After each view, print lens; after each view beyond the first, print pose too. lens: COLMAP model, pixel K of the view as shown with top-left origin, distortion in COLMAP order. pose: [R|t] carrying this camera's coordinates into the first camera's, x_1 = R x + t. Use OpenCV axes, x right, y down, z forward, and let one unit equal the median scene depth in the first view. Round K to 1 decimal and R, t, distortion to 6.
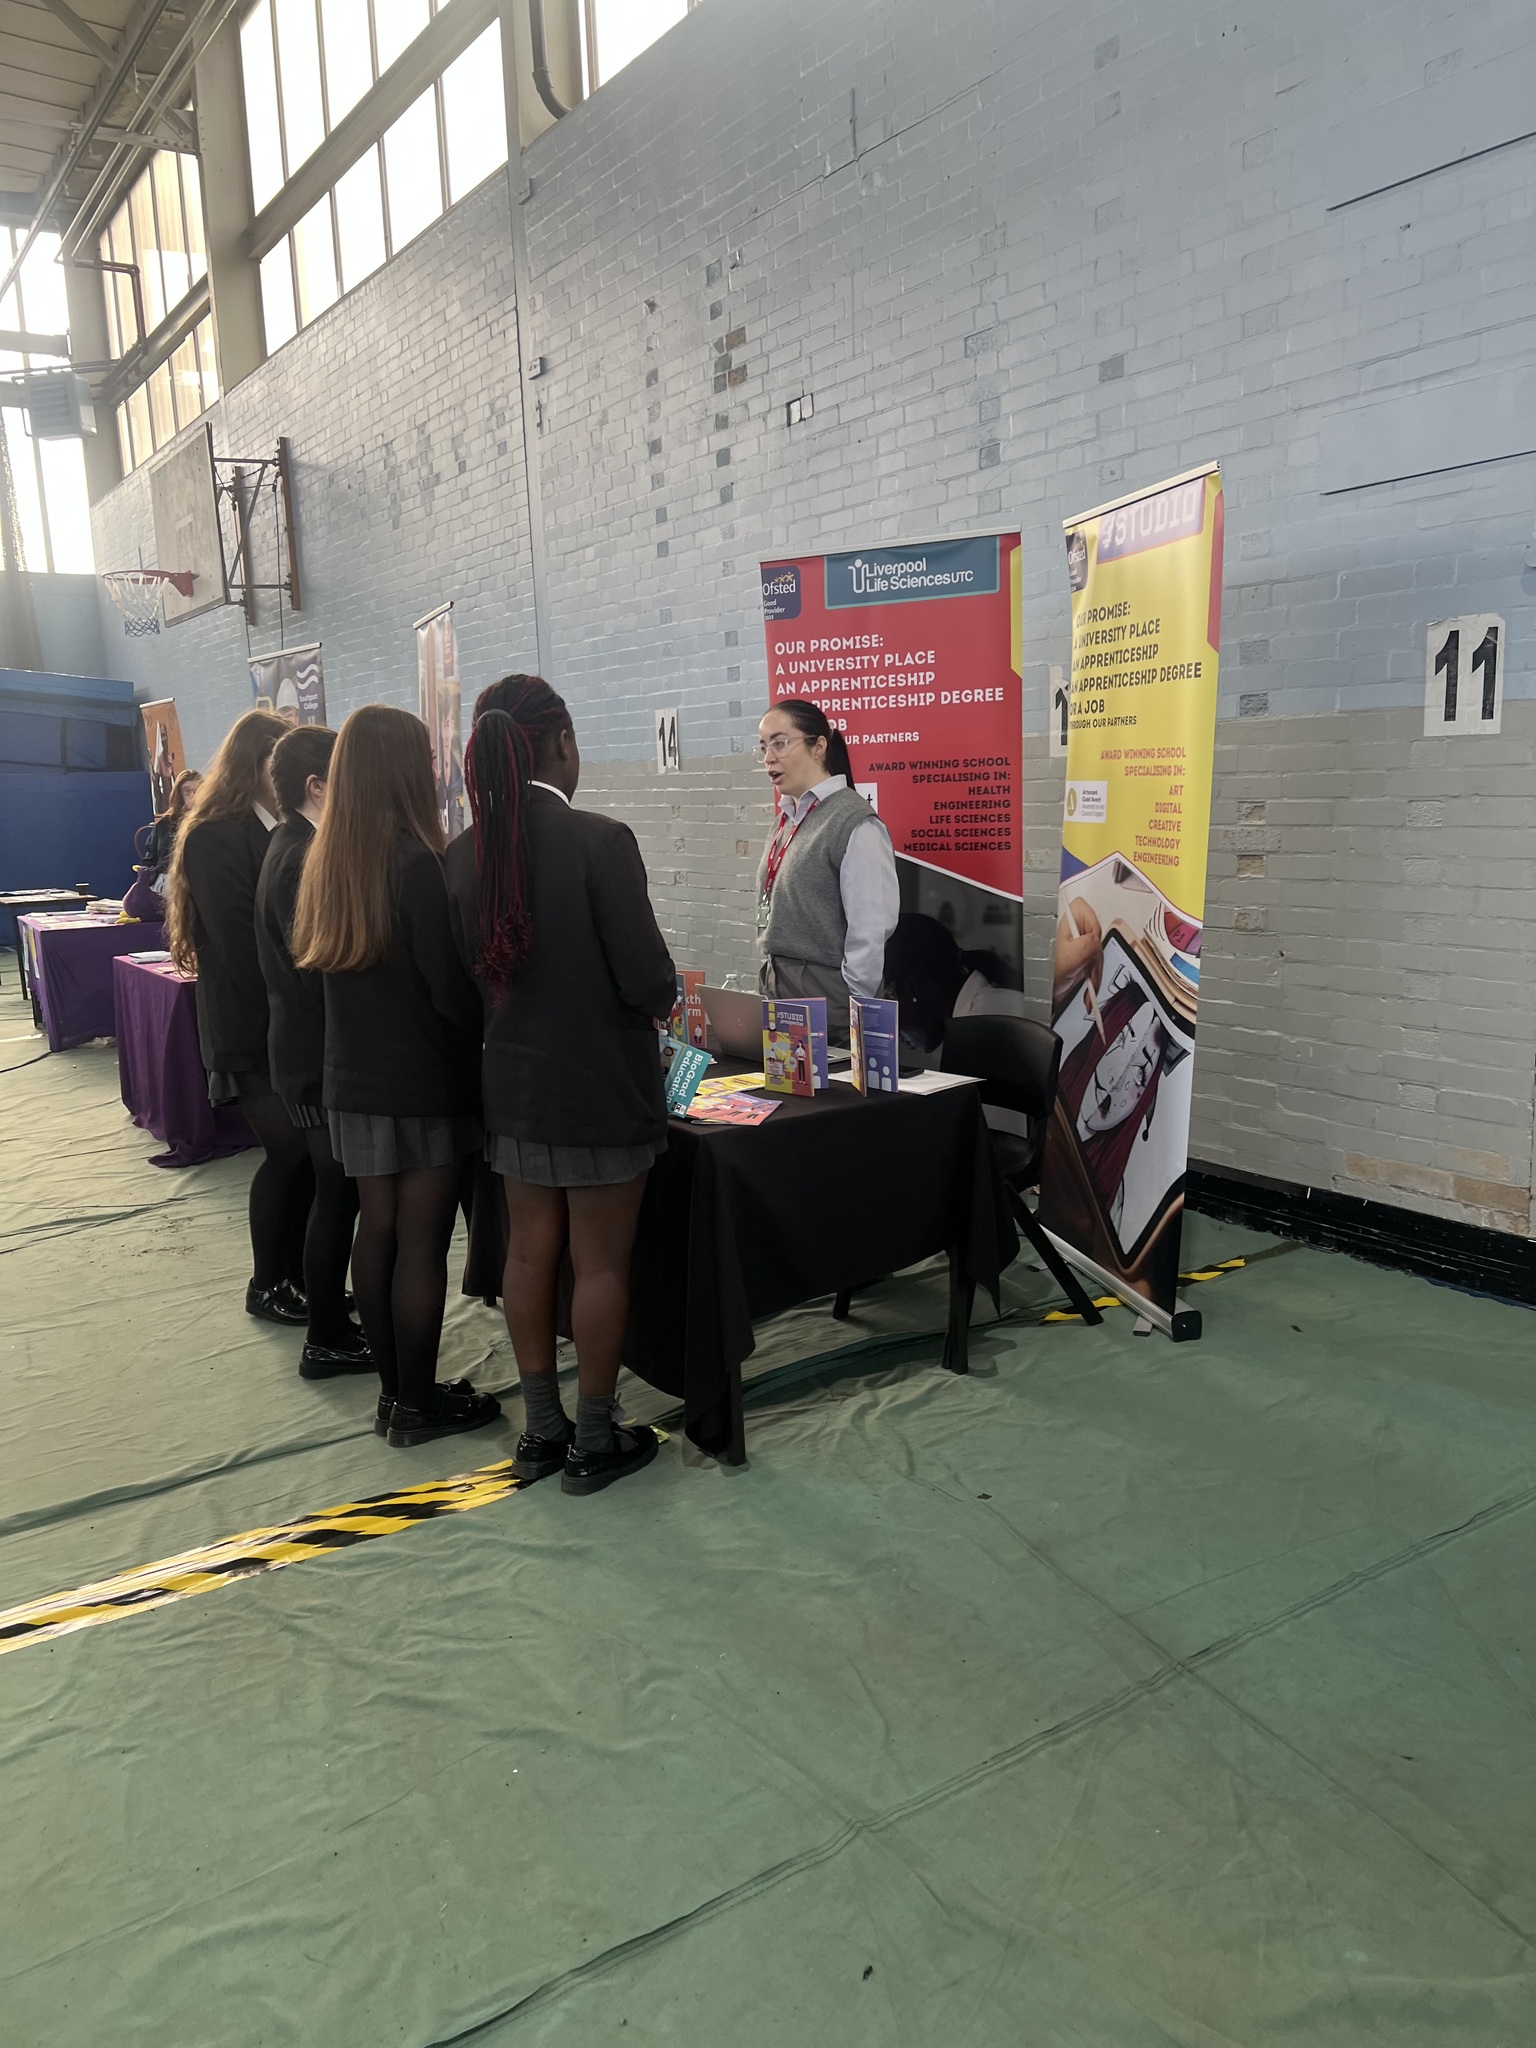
lens RADIAL K [[1541.4, 0, 814.5], [0, 1541.4, 1019.6], [0, 0, 1]] dist [0.031444, -0.041985]
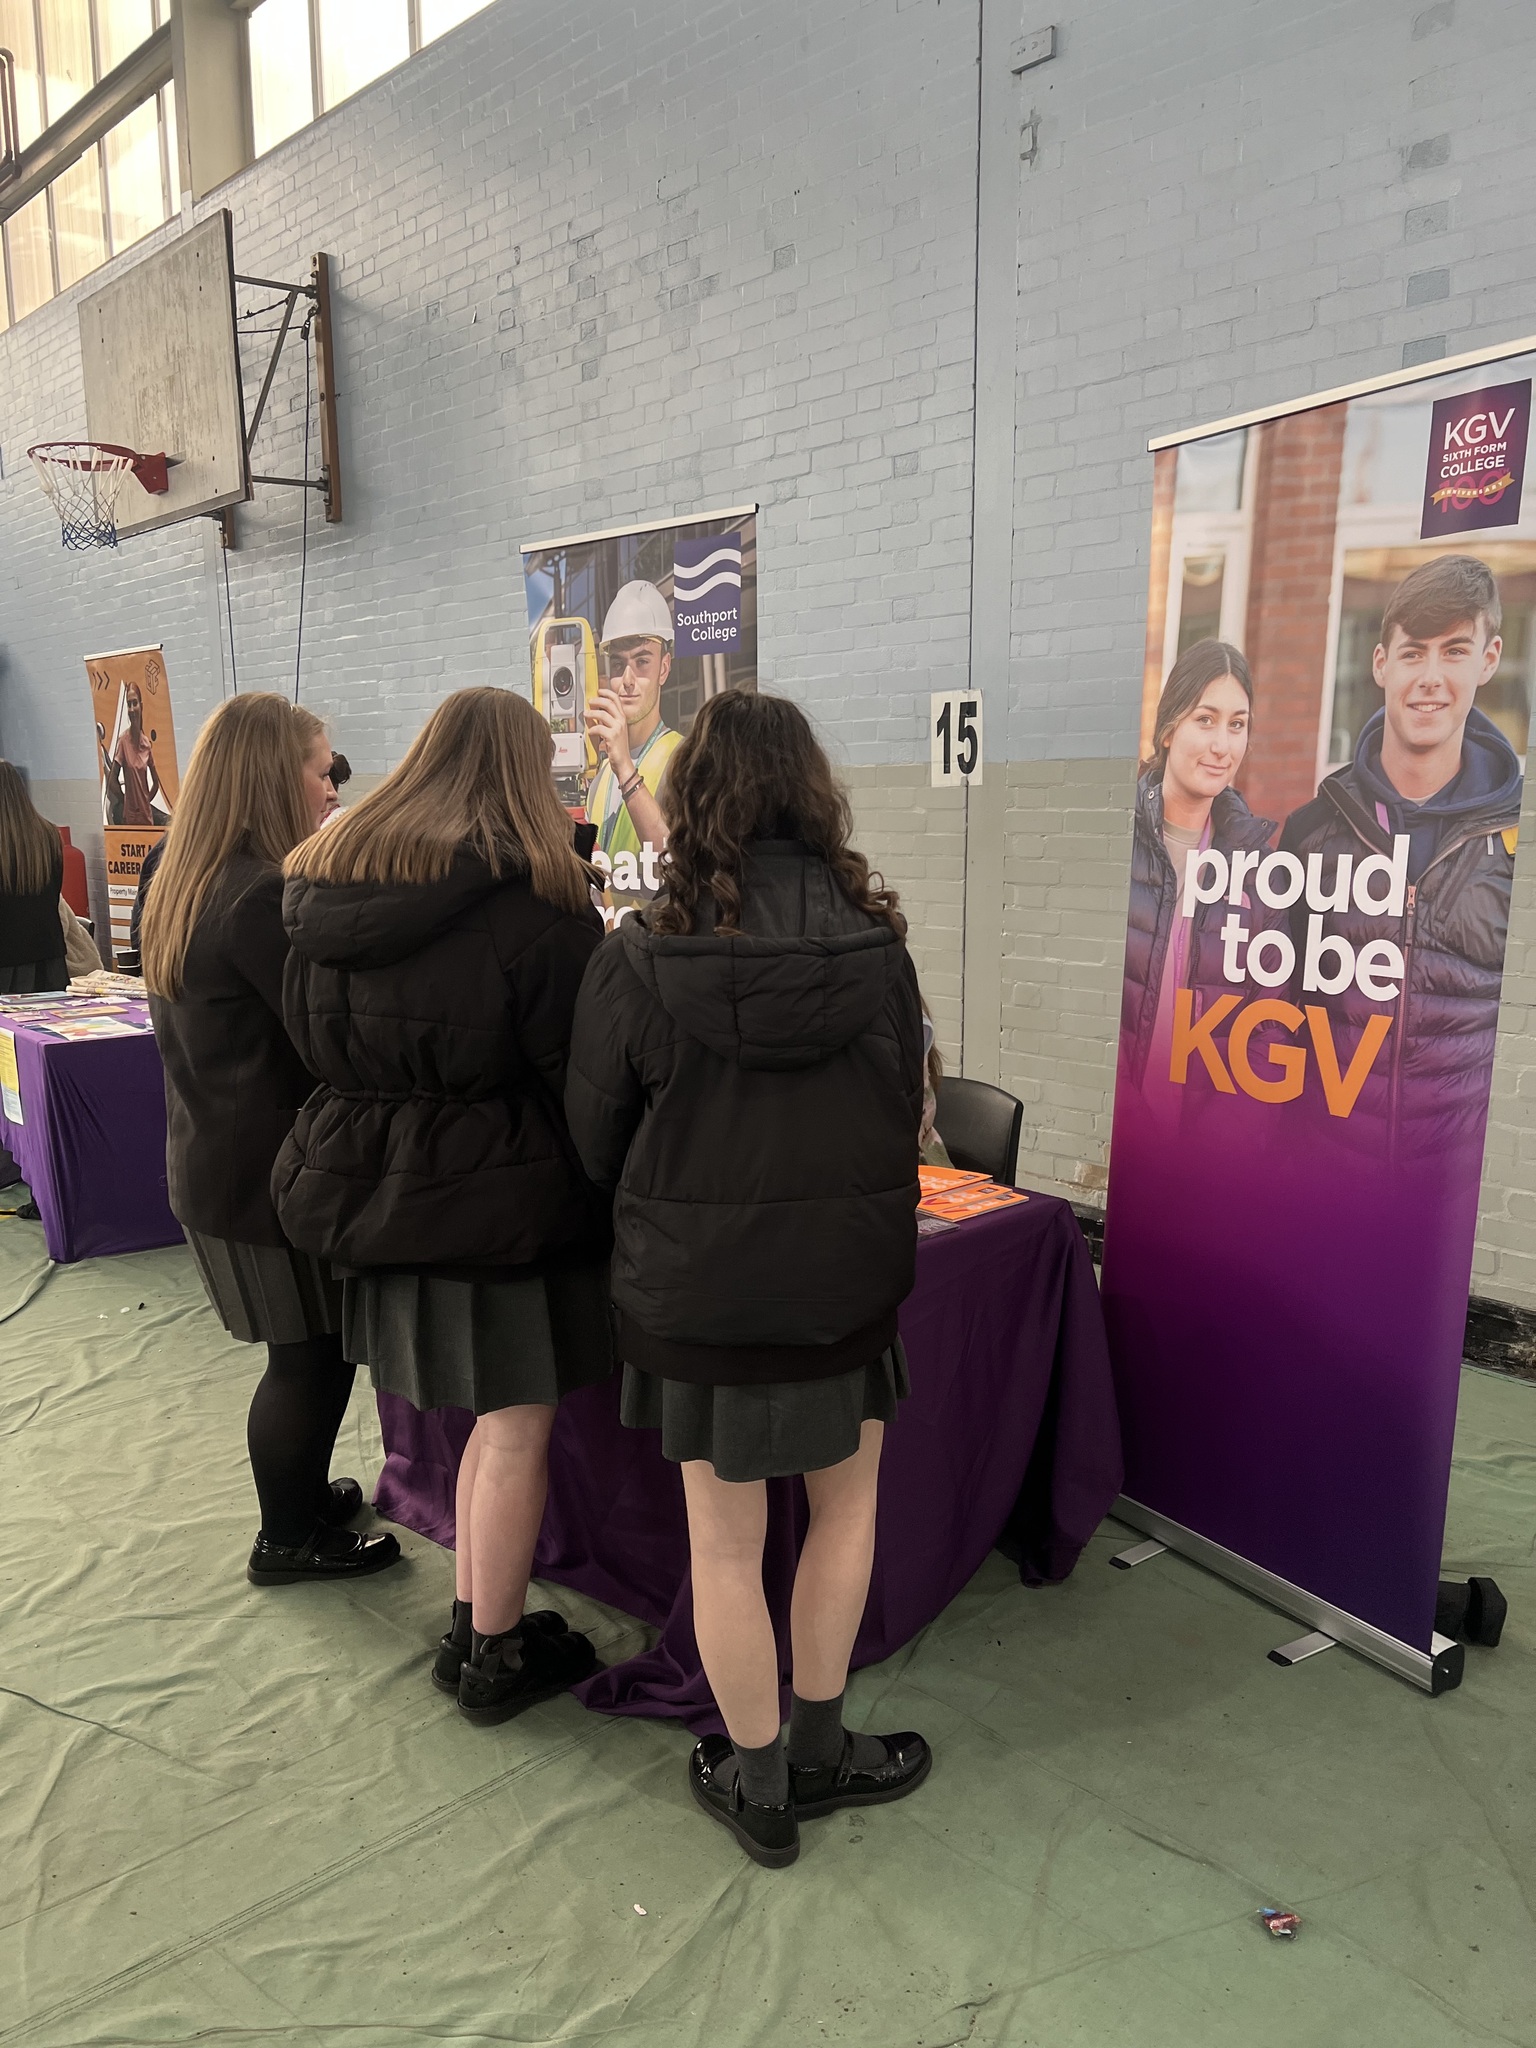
lens RADIAL K [[1541.4, 0, 760.7], [0, 1541.4, 1032.7], [0, 0, 1]] dist [0.031444, -0.041985]
pose [[0.990151, 0.011984, 0.139488, -0.248236], [-0.011017, 0.999910, -0.007700, -0.045861], [-0.139567, 0.006088, 0.990194, 0.331779]]
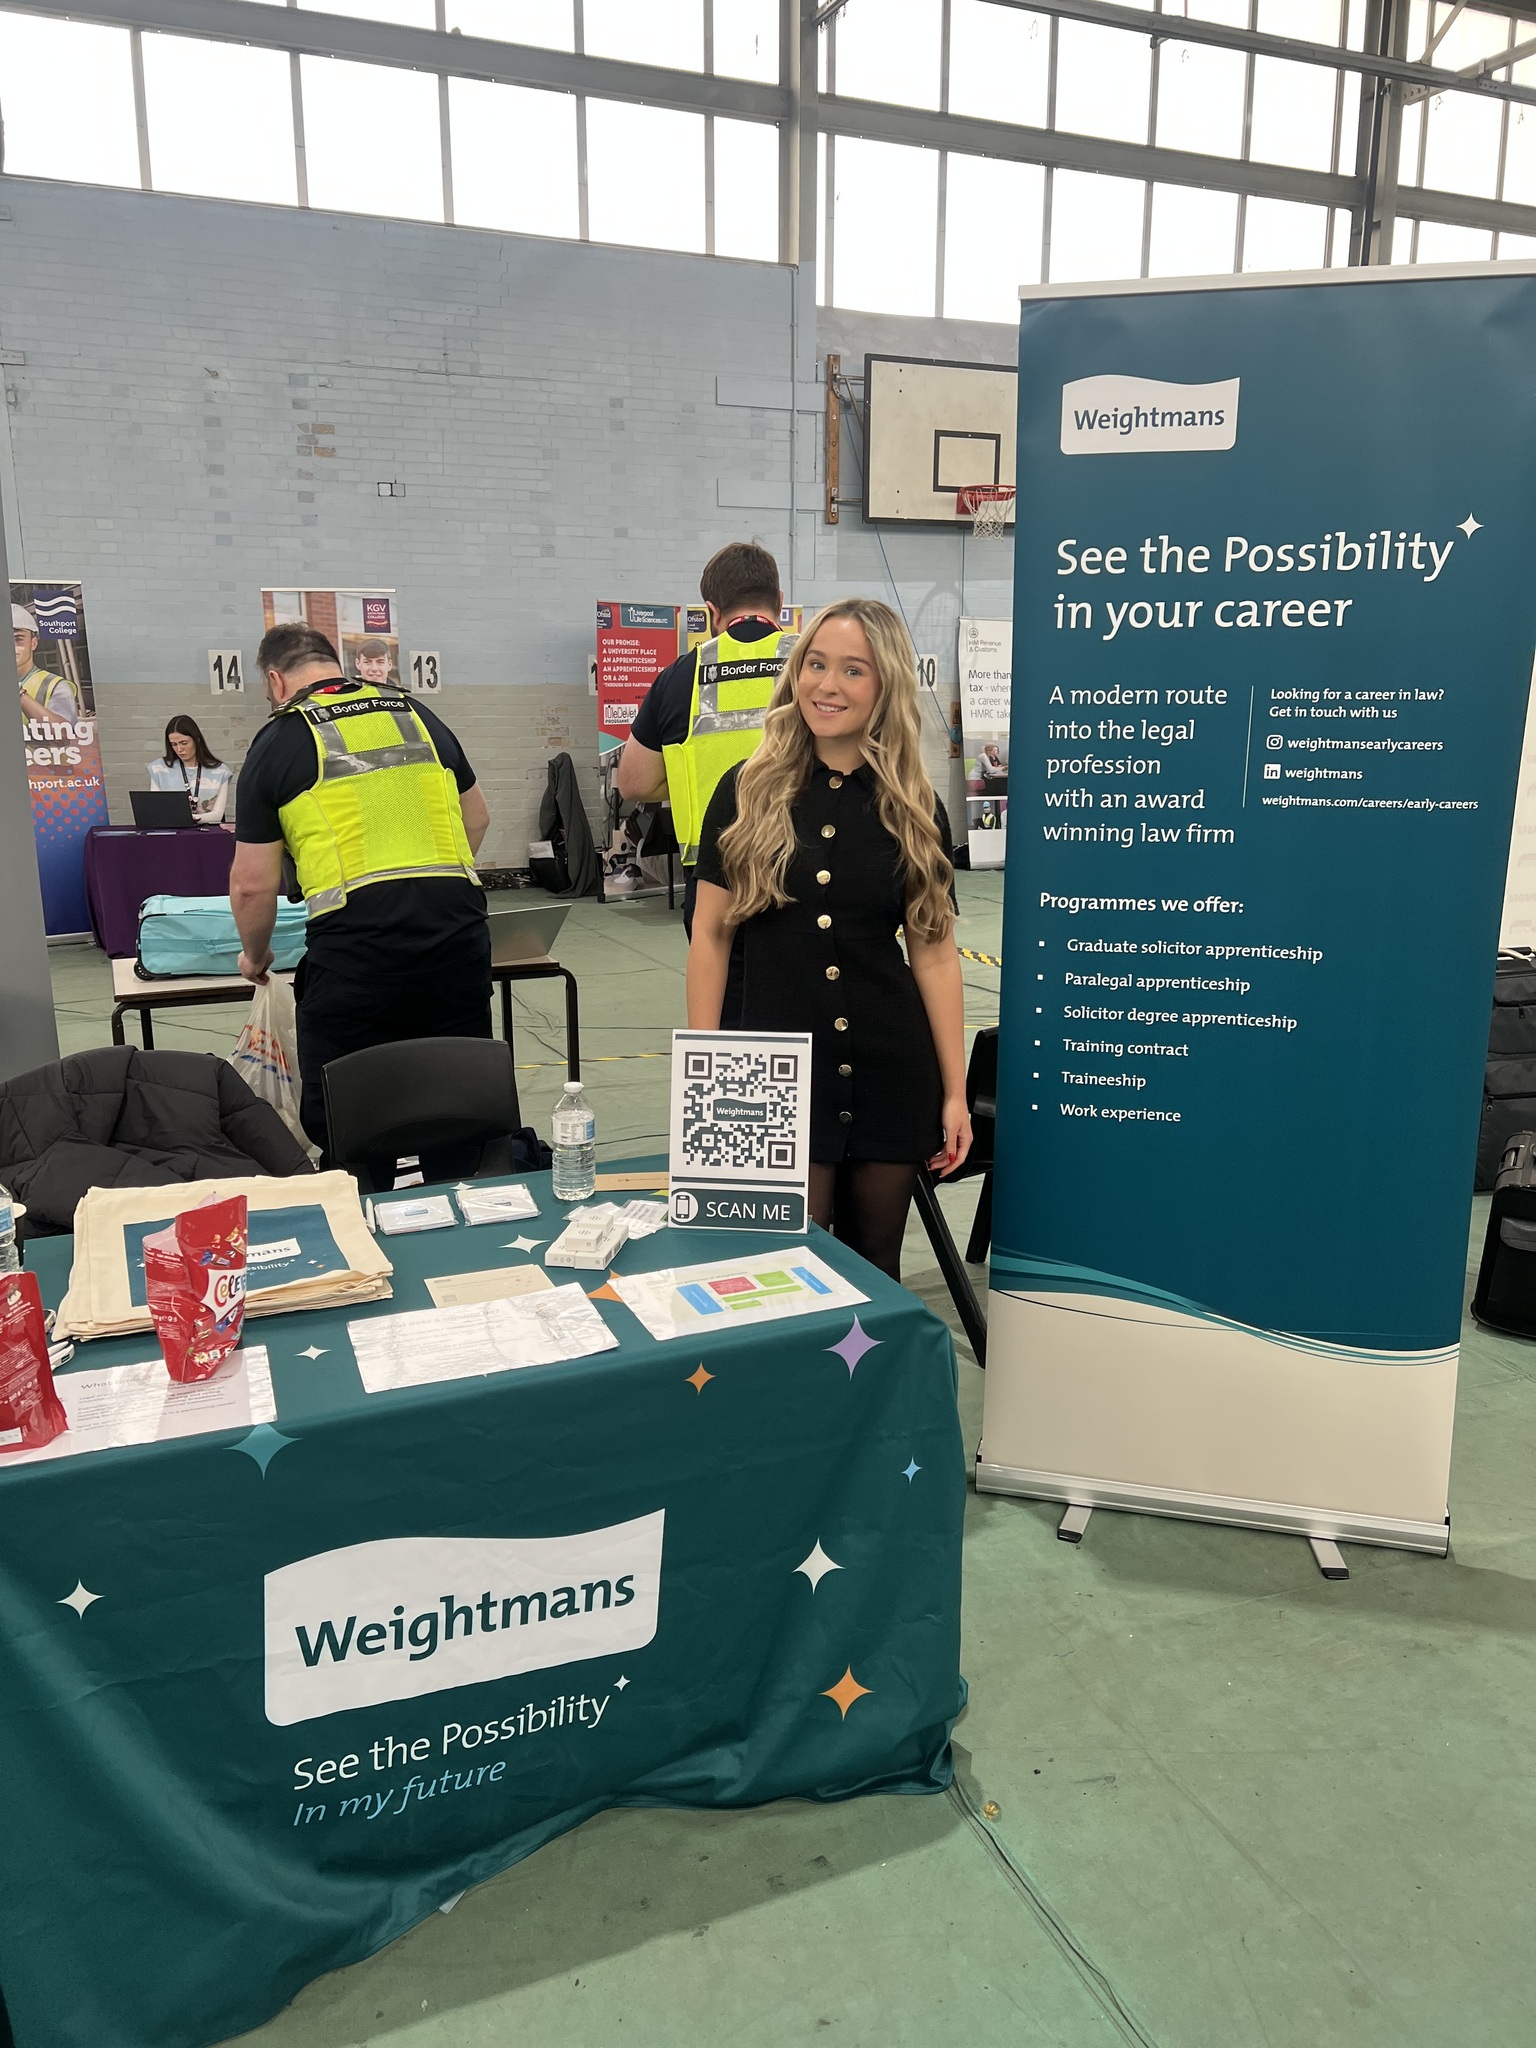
lens RADIAL K [[1541.4, 0, 750.0], [0, 1541.4, 1025.1], [0, 0, 1]] dist [0.031444, -0.041985]
pose [[0.186556, -0.176295, 0.966497, -0.958357], [0.149357, 0.977422, 0.149459, -0.000118], [-0.971025, 0.116470, 0.208675, 0.168150]]
